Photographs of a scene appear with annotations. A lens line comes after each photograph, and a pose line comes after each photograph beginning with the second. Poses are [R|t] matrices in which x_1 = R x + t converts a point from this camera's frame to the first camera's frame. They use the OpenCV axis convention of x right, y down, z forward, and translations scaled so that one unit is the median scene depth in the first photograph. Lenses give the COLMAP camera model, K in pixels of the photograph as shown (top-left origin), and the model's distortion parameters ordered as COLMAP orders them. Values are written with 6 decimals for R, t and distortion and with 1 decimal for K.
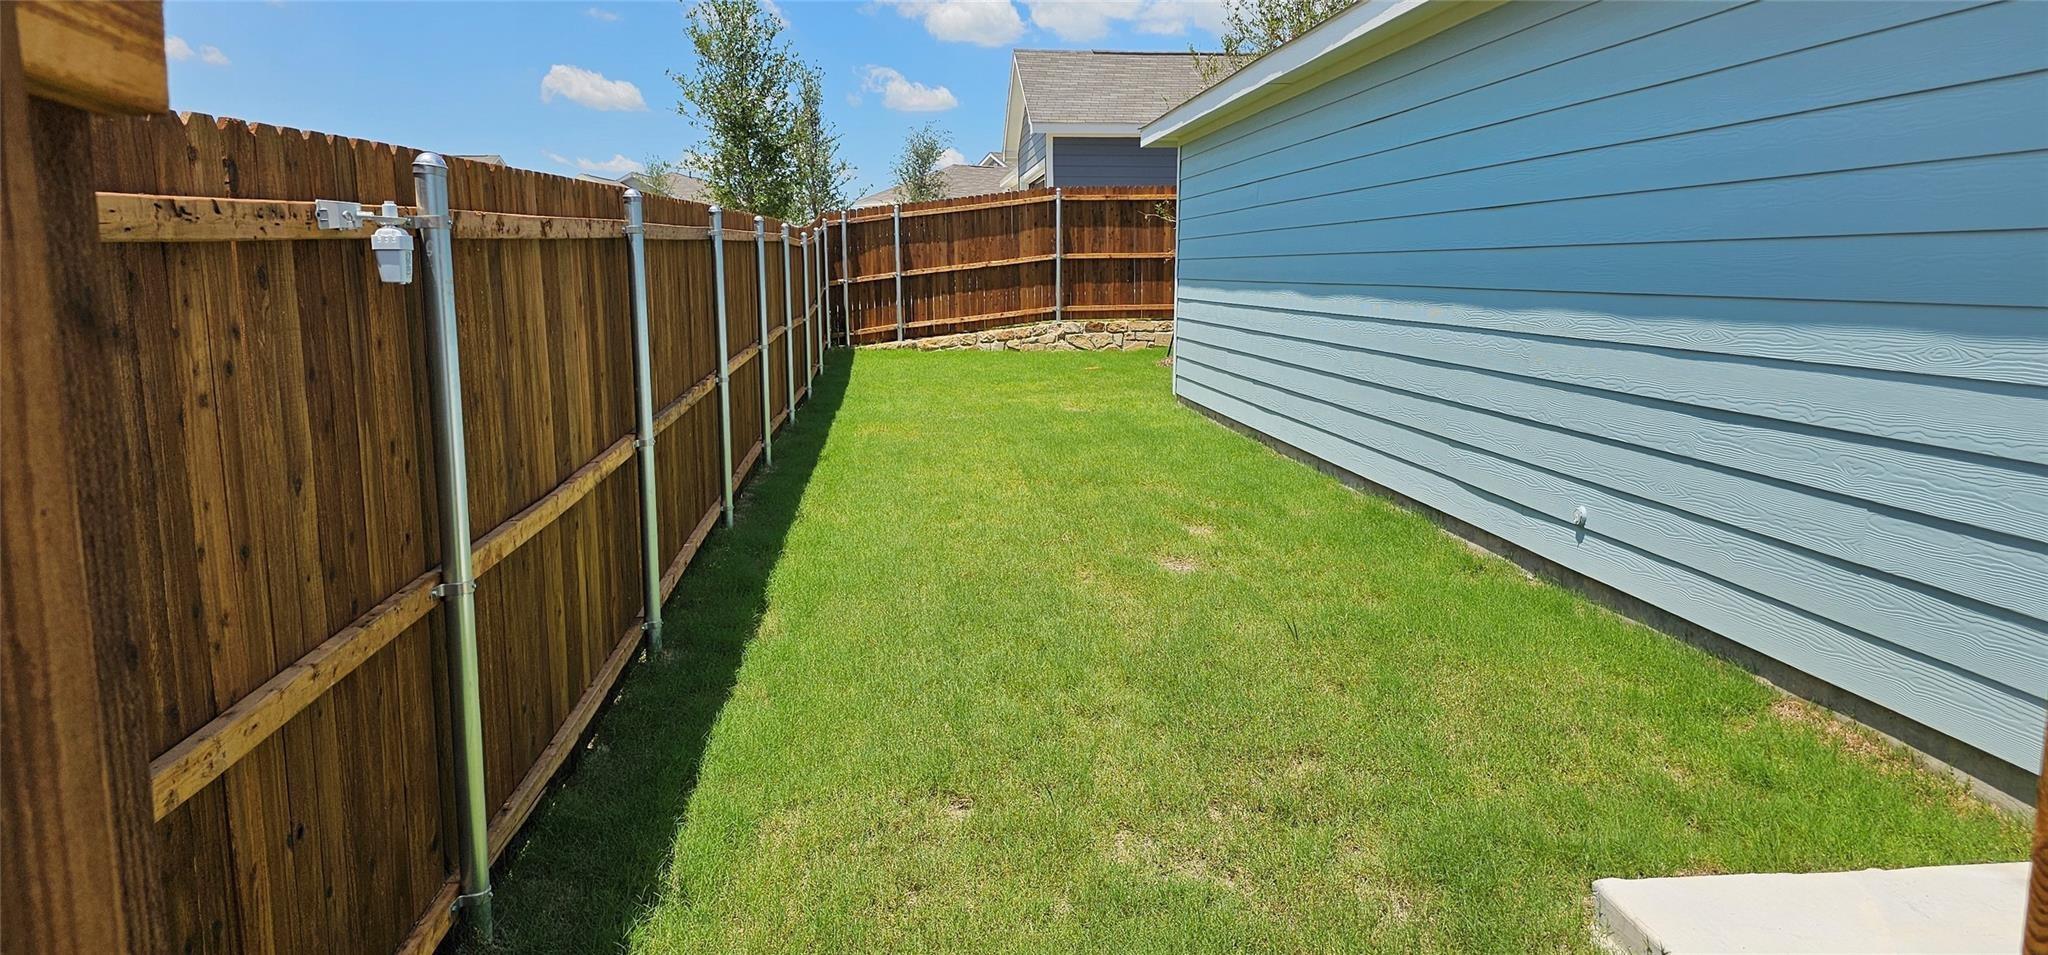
lens RADIAL K [[1303.3, 0, 1023.2], [0, 1303.3, 479.6], [0, 0, 1]] dist [0.006252, 0.000020]
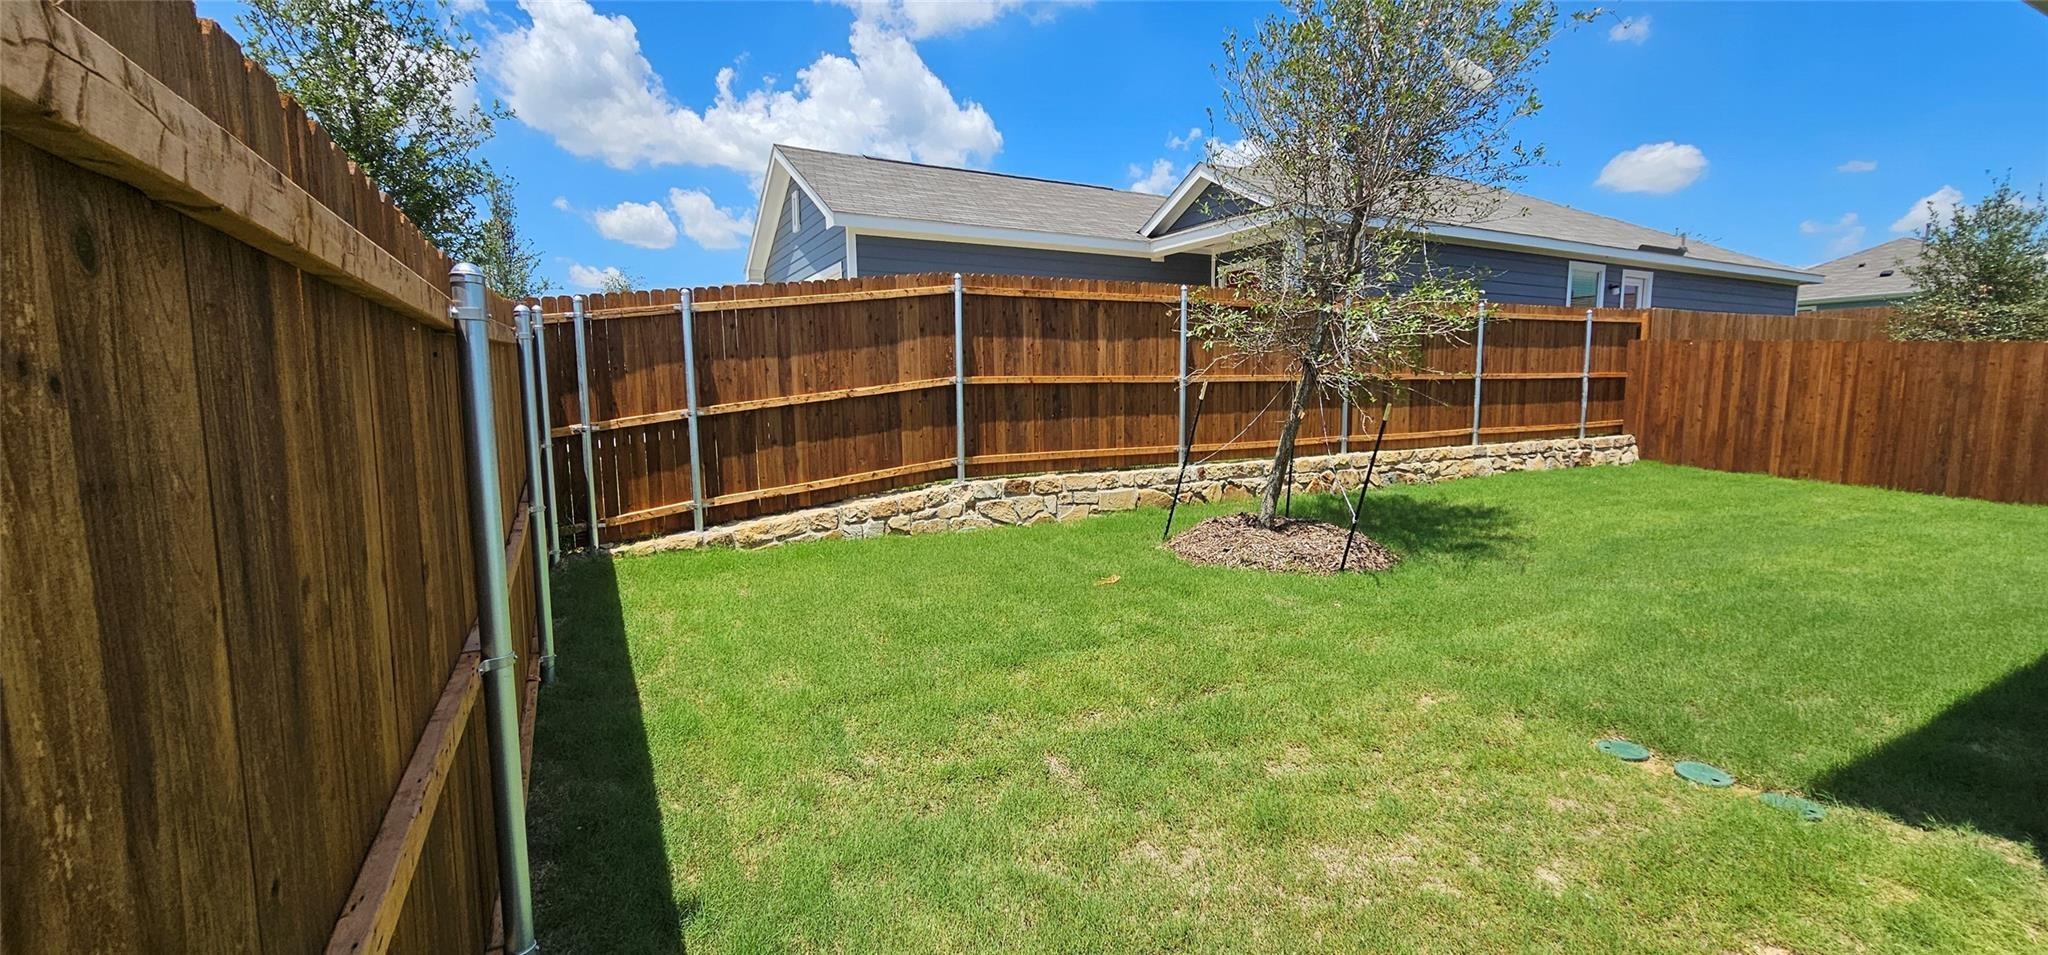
lens RADIAL K [[837.3, 0, 1036.8], [0, 837.3, 470.8], [0, 0, 1]] dist [0.000760, -0.000540]
pose [[0.920231, -0.043677, 0.388932, -0.099690], [0.069713, 0.996154, -0.053078, -0.102603], [-0.385118, 0.075958, 0.919736, 0.610272]]
